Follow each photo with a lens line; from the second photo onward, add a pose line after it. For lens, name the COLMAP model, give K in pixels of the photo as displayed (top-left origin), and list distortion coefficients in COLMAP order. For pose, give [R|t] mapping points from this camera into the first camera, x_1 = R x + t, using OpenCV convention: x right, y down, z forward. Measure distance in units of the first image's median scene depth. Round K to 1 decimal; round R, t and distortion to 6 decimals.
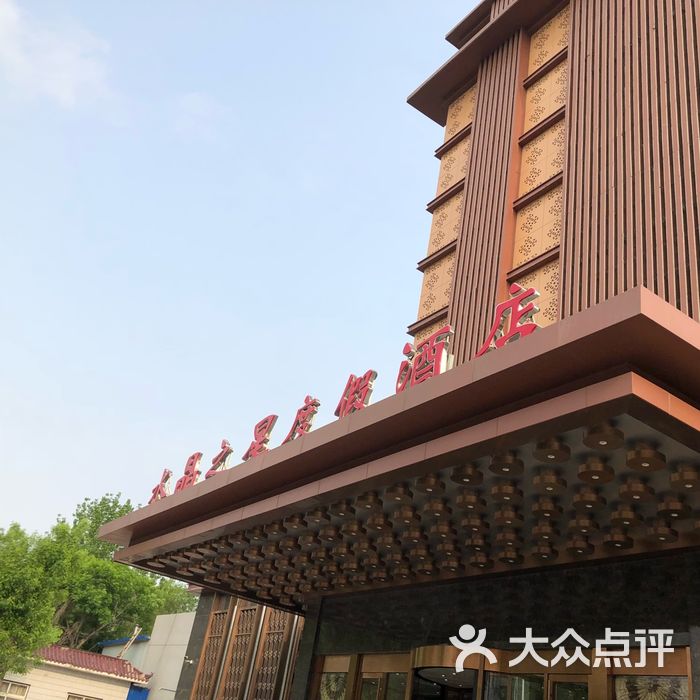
lens RADIAL K [[757.8, 0, 350.0], [0, 757.8, 350.0], [0, 0, 1]] dist [0.130440, -0.201241]
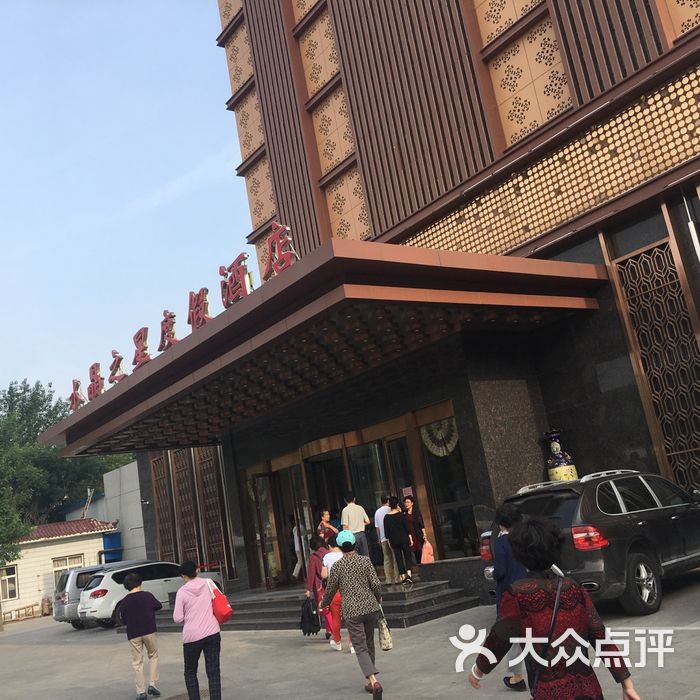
lens RADIAL K [[793.9, 0, 350.0], [0, 793.9, 350.0], [0, 0, 1]] dist [0.096080, -0.143103]
pose [[0.945094, -0.311227, 0.099671, 0.068052], [0.271823, 0.917959, 0.288901, -0.144644], [-0.181408, -0.245946, 0.952156, -0.303863]]
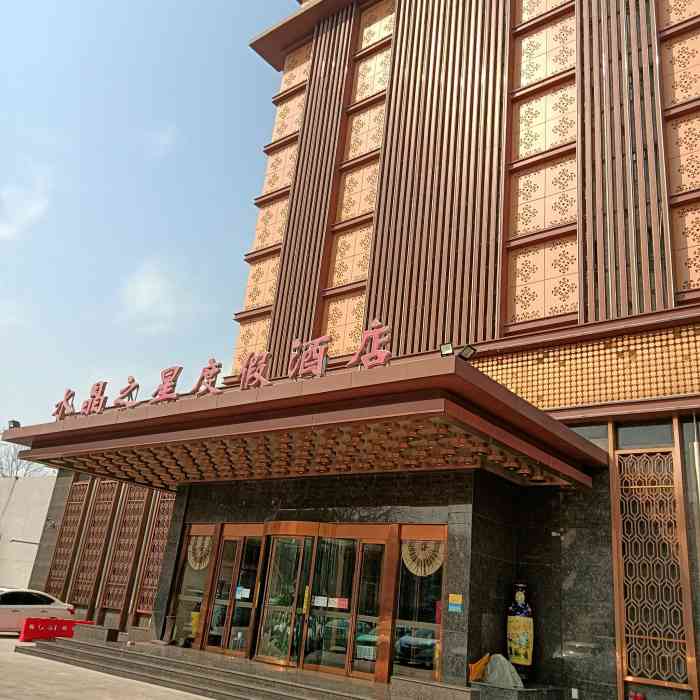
lens RADIAL K [[694.0, 0, 350.0], [0, 694.0, 350.0], [0, 0, 1]] dist [-0.015785, -0.007960]
pose [[0.957433, 0.039645, 0.285921, -0.133351], [-0.088920, 0.982862, 0.161477, -0.136814], [-0.274620, -0.180027, 0.944550, -0.191443]]
